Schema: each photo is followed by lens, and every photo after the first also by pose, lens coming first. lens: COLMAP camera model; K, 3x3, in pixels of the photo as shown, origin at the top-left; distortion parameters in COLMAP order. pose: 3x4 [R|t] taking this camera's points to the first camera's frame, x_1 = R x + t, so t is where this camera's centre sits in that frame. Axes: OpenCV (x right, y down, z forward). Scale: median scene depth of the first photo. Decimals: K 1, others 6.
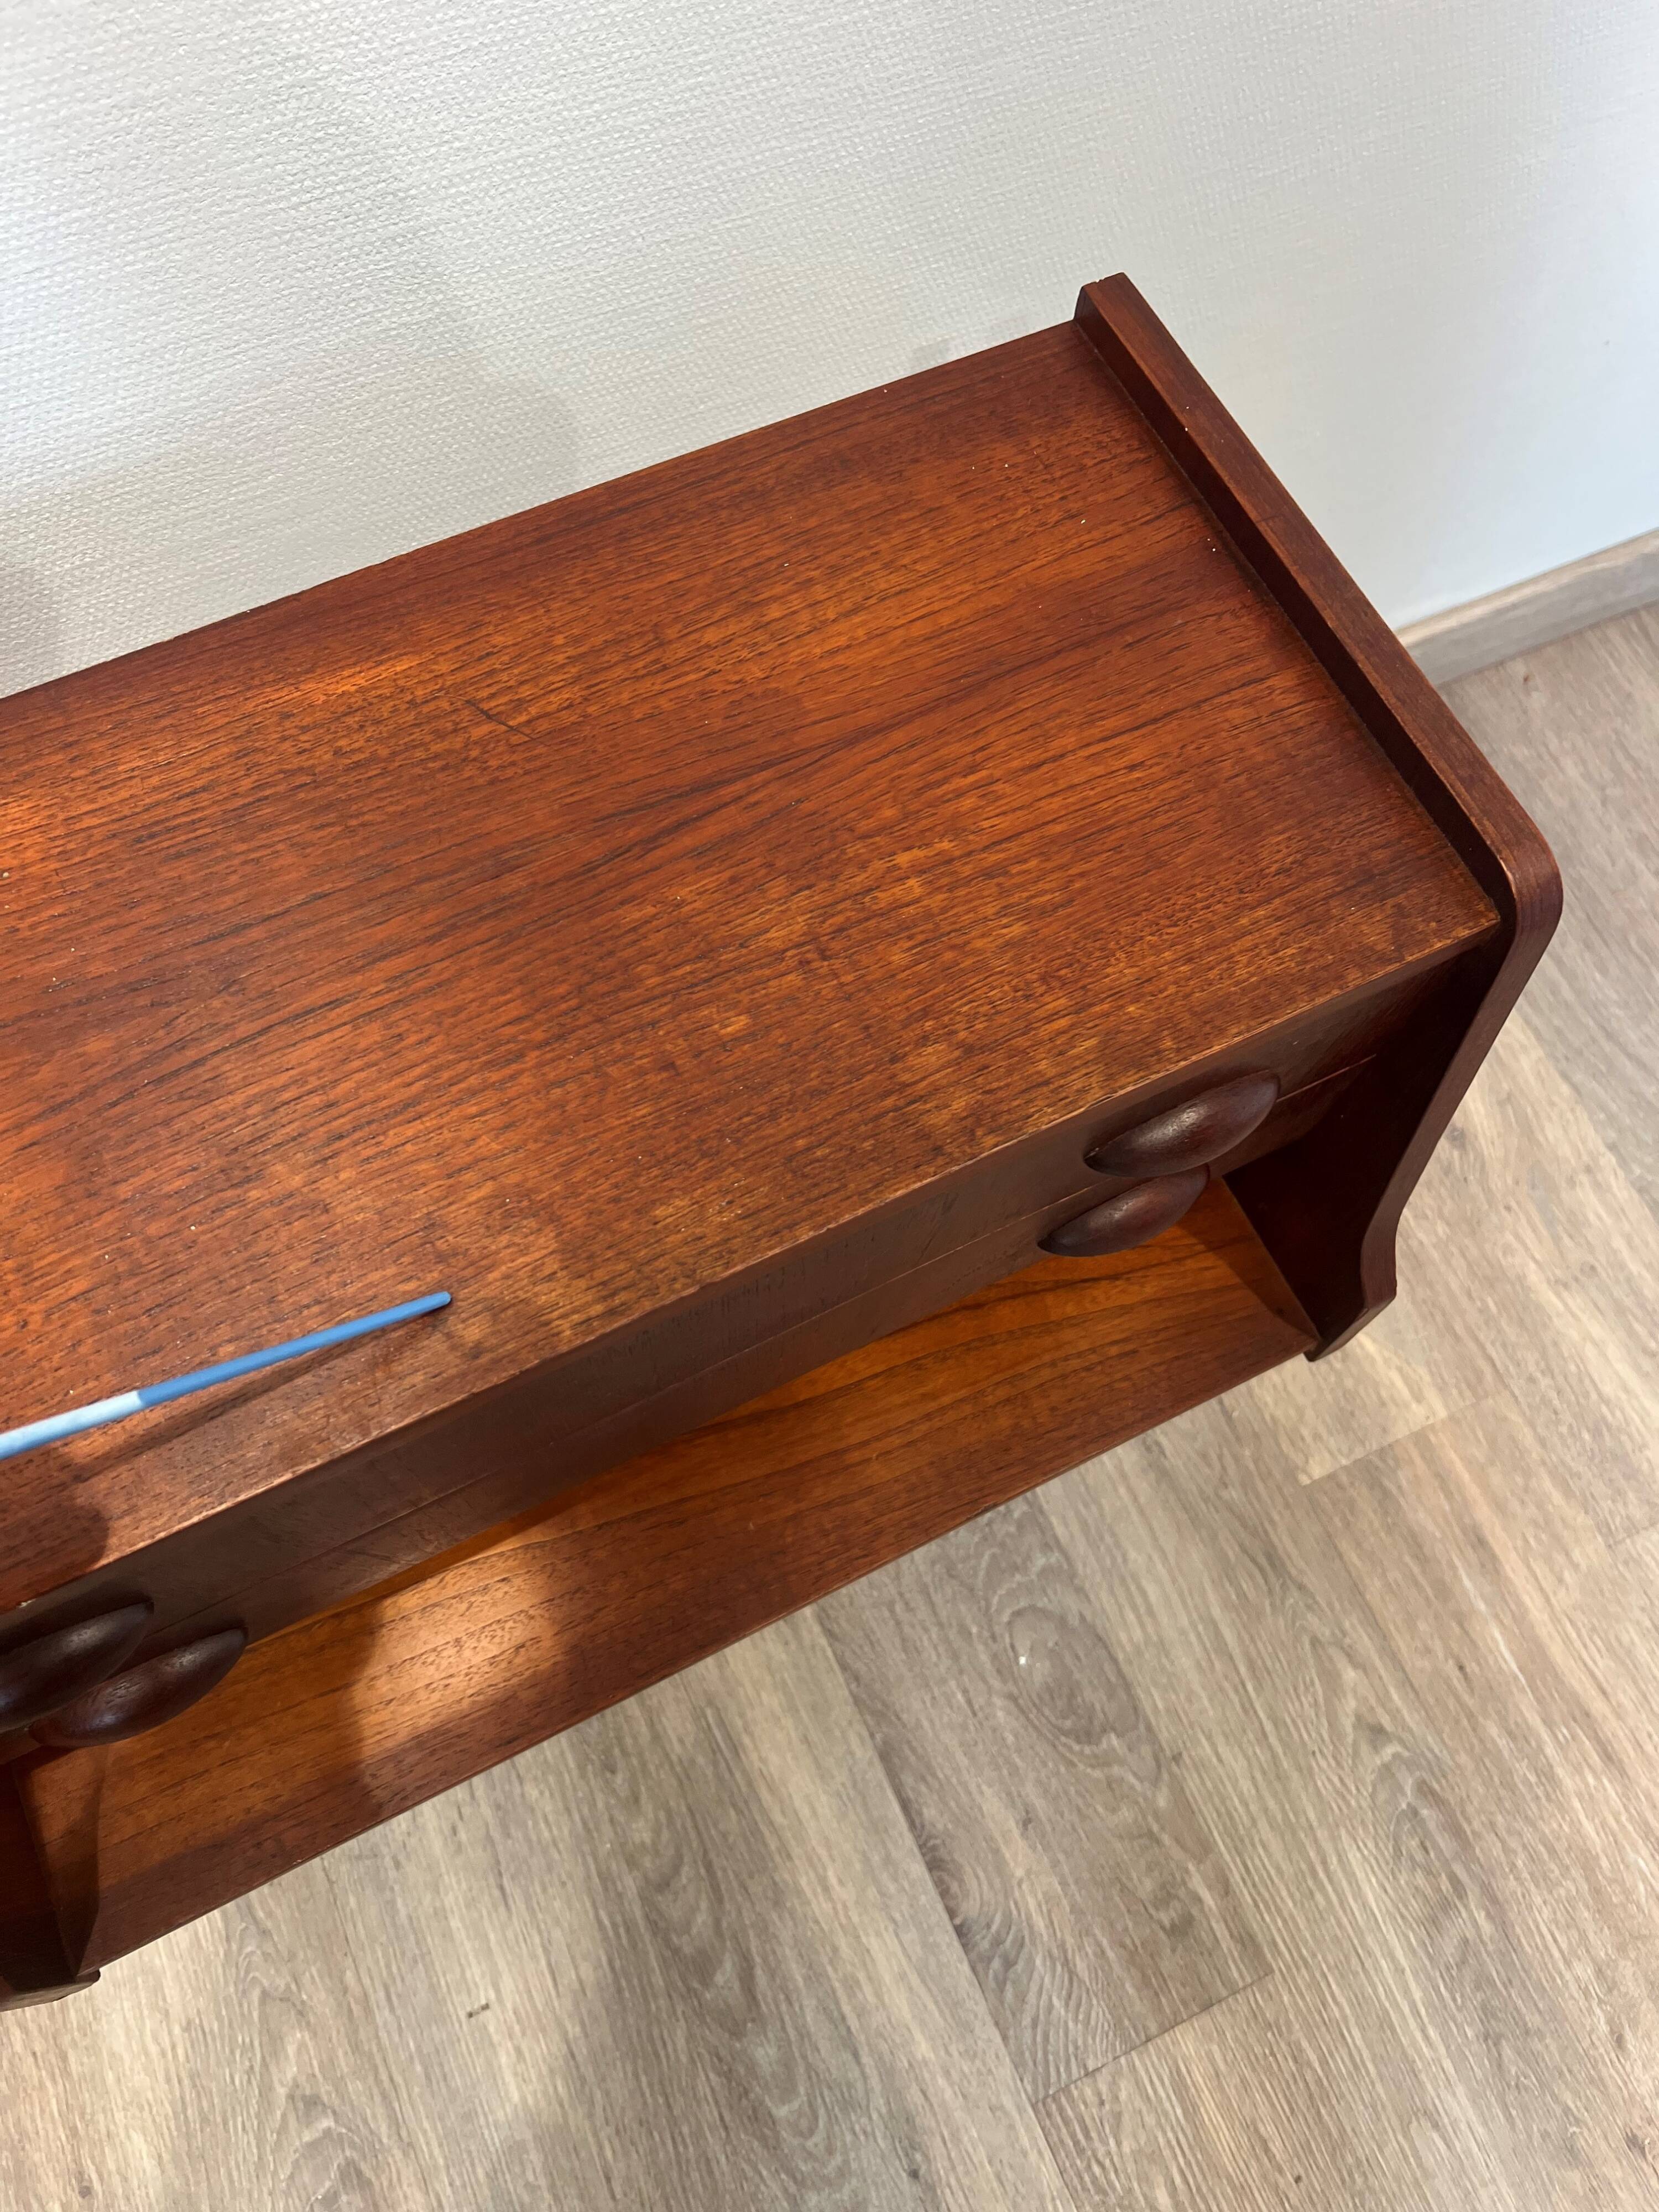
lens RADIAL K [[1682.2, 0, 810.9], [0, 1682.2, 1093.2], [0, 0, 1]] dist [0.017182, -0.023172]
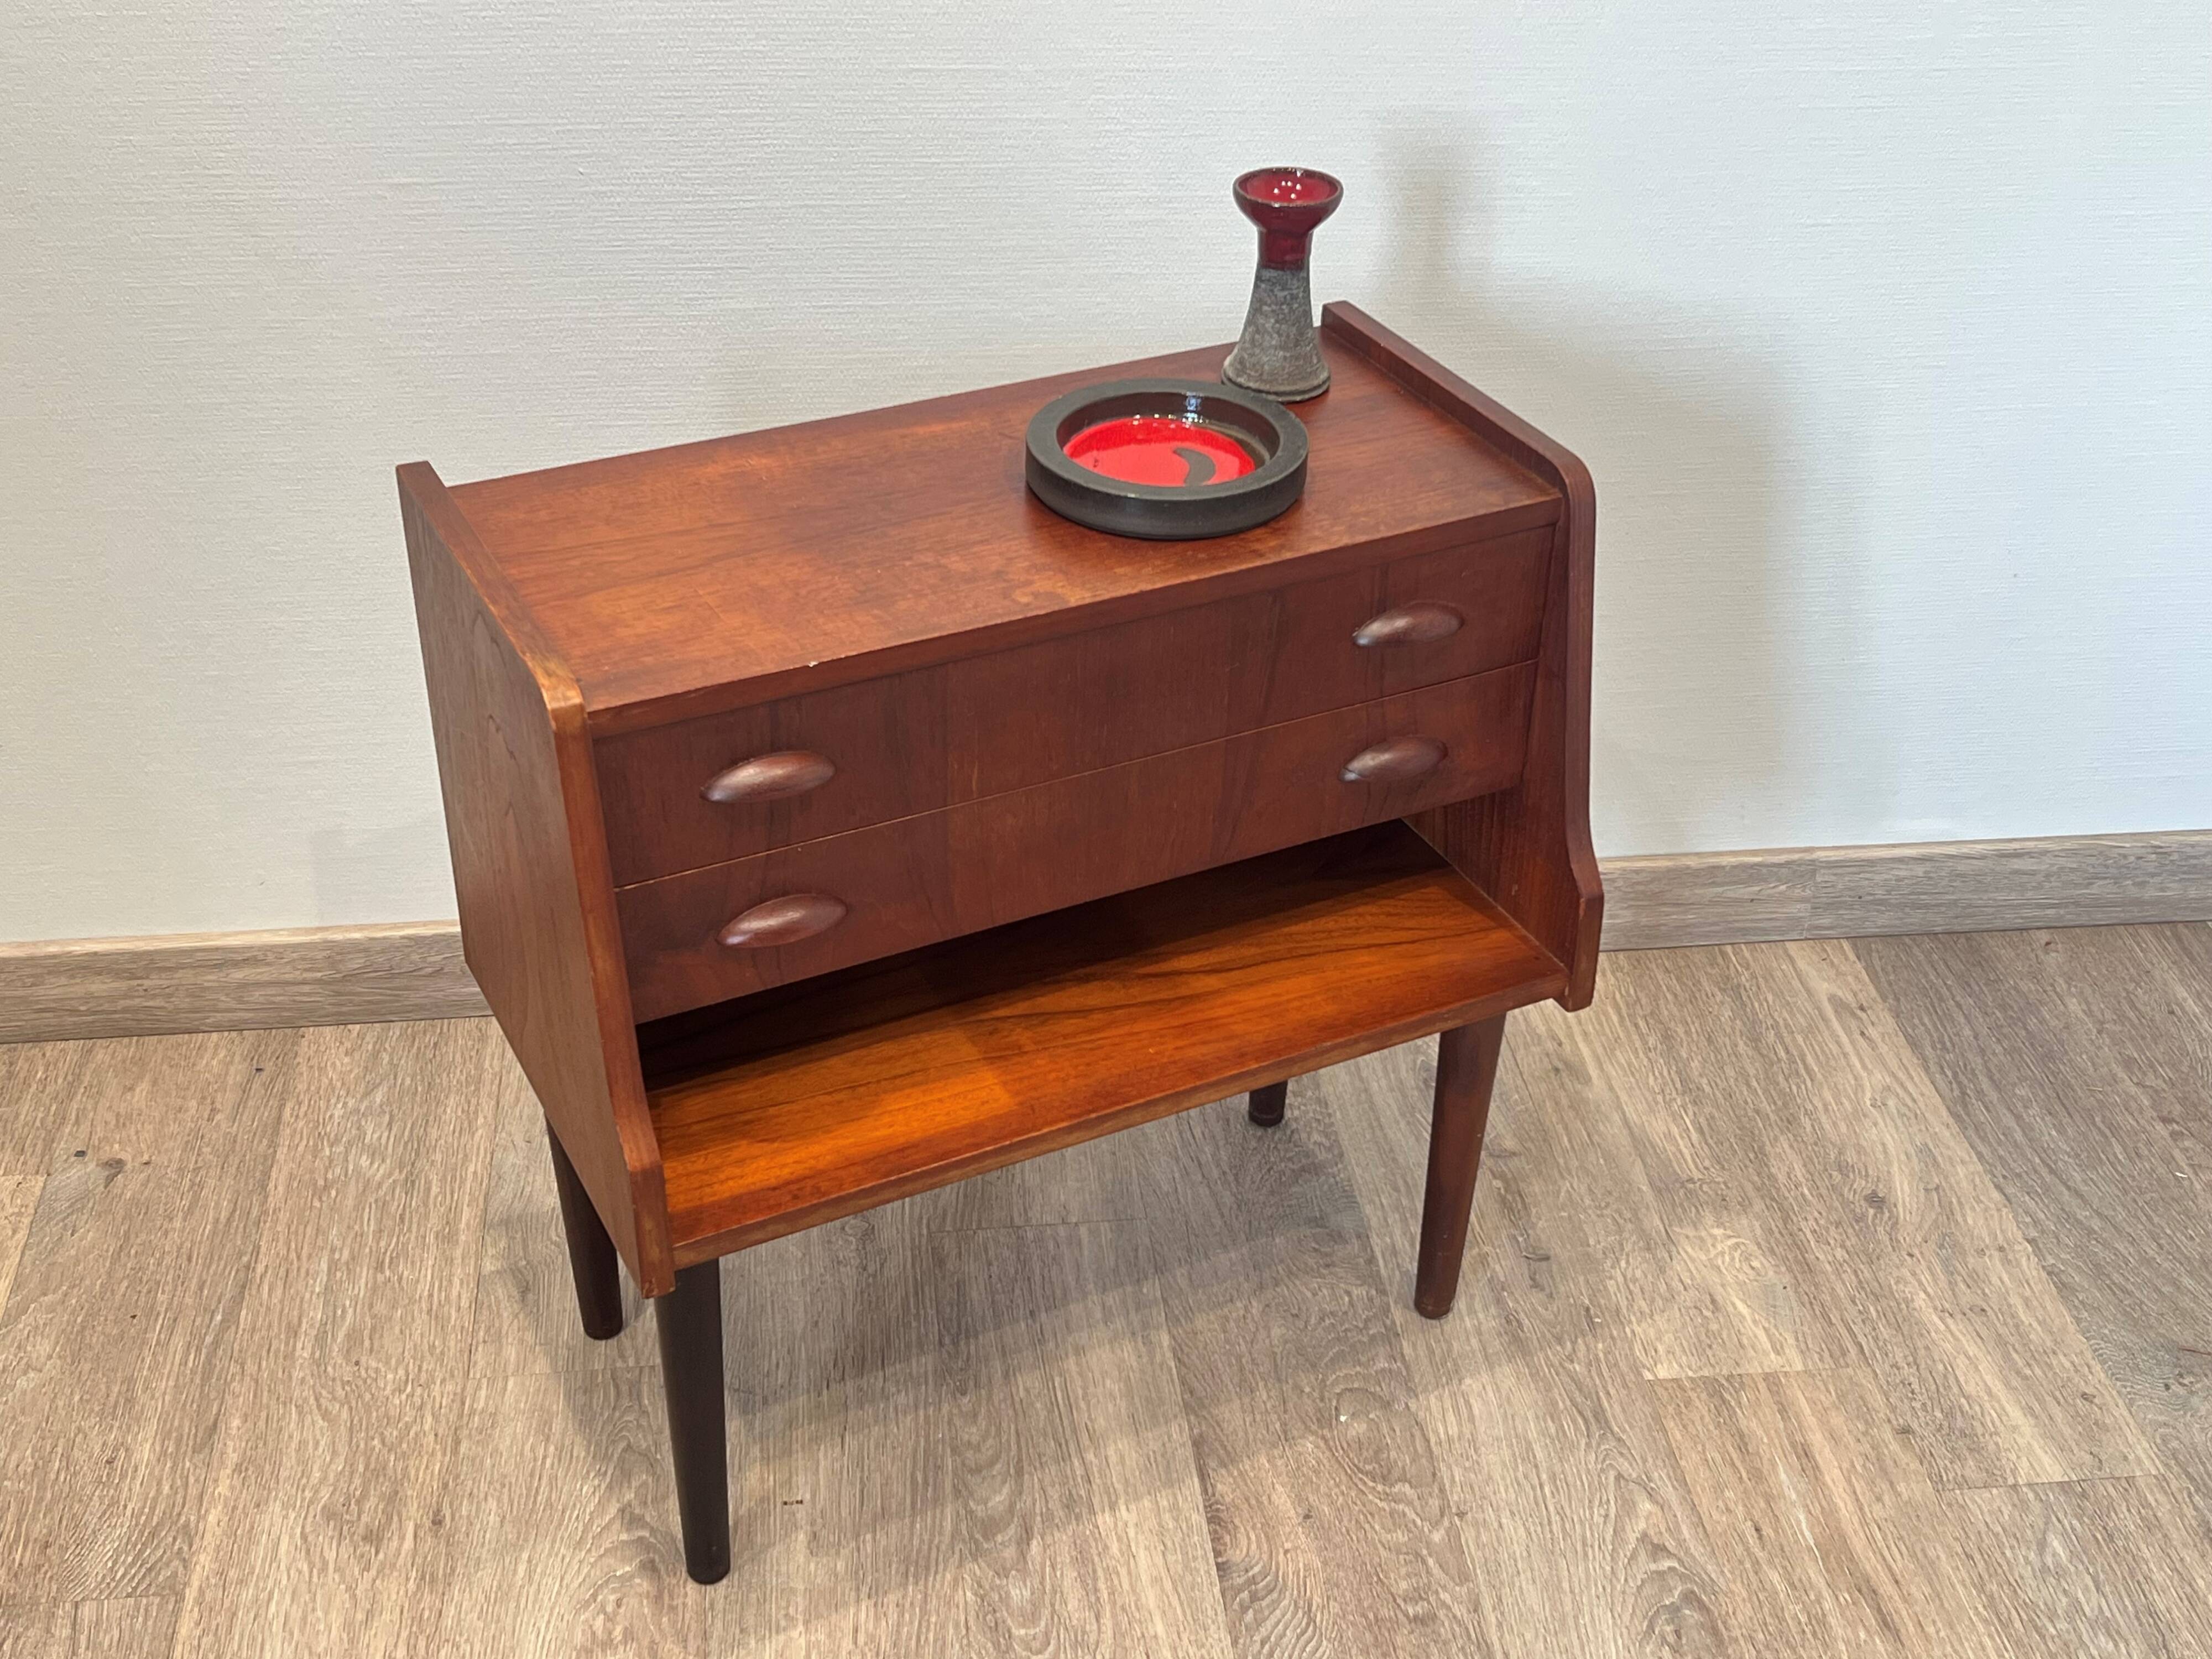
lens RADIAL K [[2733.5, 0, 1085.7], [0, 2733.5, 827.0], [0, 0, 1]] dist [0.045213, 0.000000]
pose [[0.950904, 0.153309, -0.268844, 0.412552], [-0.280607, 0.793502, -0.540013, 1.110407], [0.130540, 0.588940, 0.797564, -0.707880]]
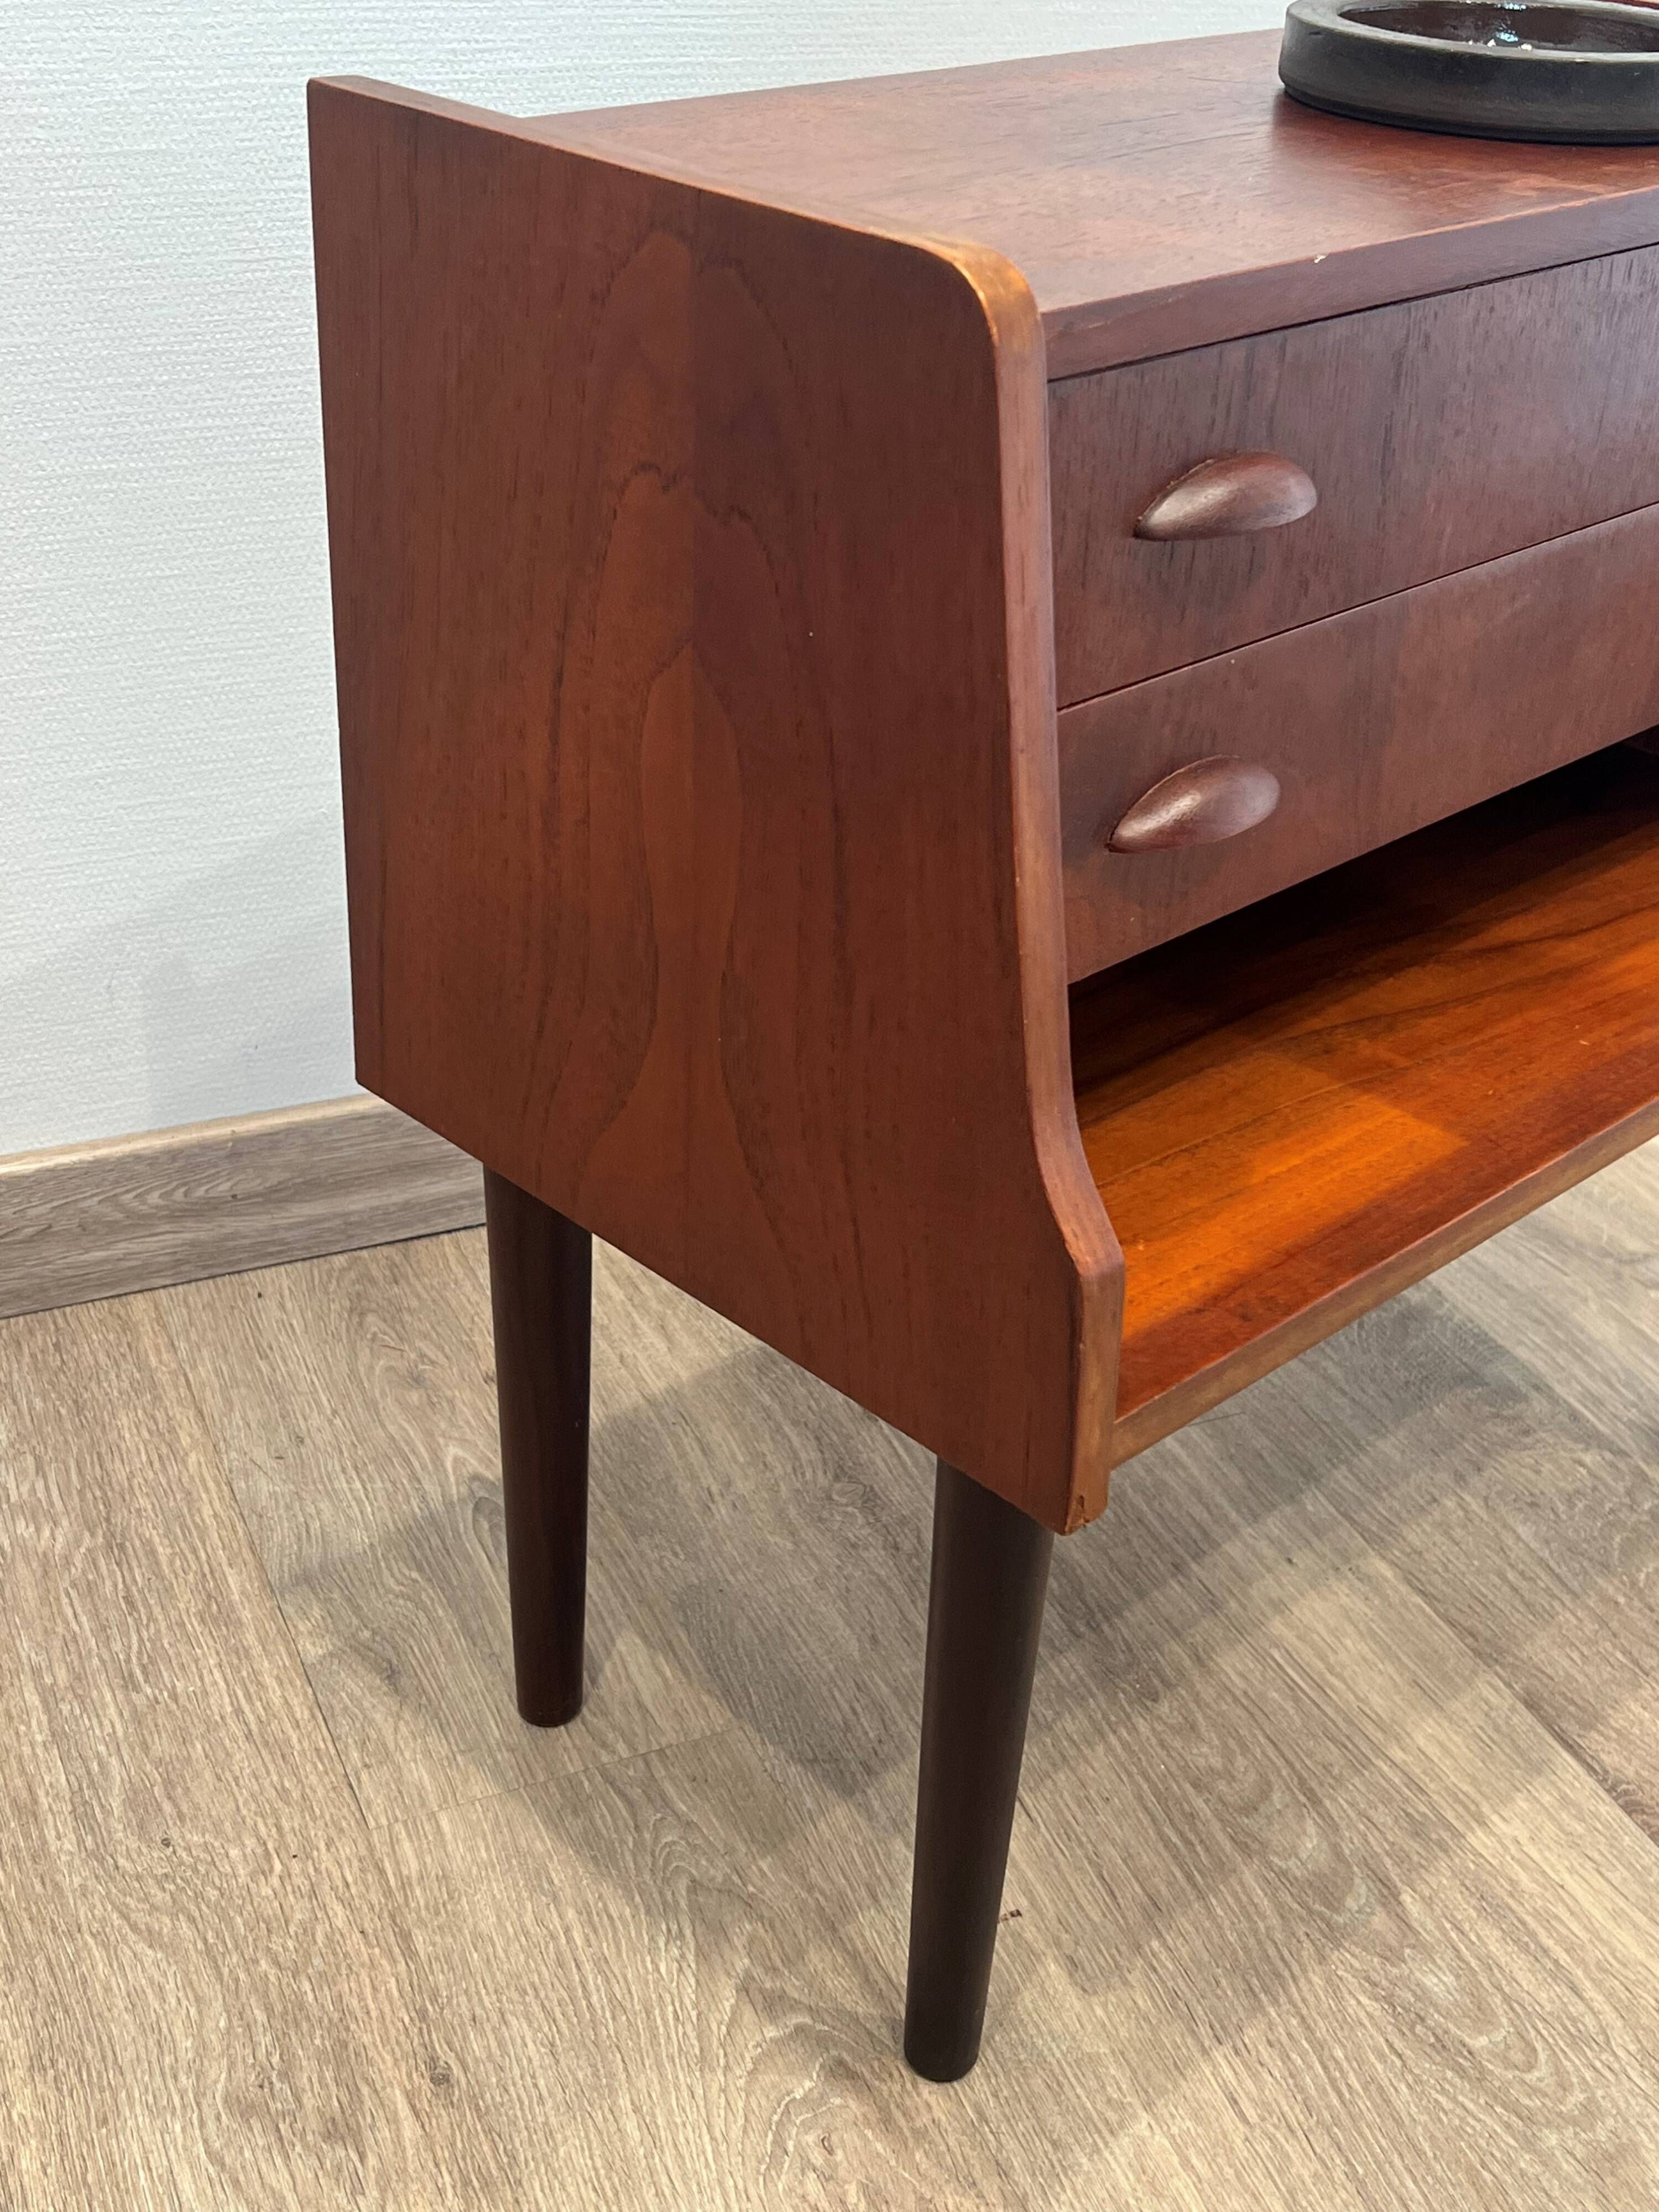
lens RADIAL K [[2733.5, 0, 796.5], [0, 2733.5, 1083.9], [0, 0, 1]] dist [0.045213, 0.000000]
pose [[0.999899, 0.011600, -0.008157, -0.272821], [-0.014150, 0.777992, -0.628115, 0.966507], [-0.000940, 0.628167, 0.778078, -0.072065]]
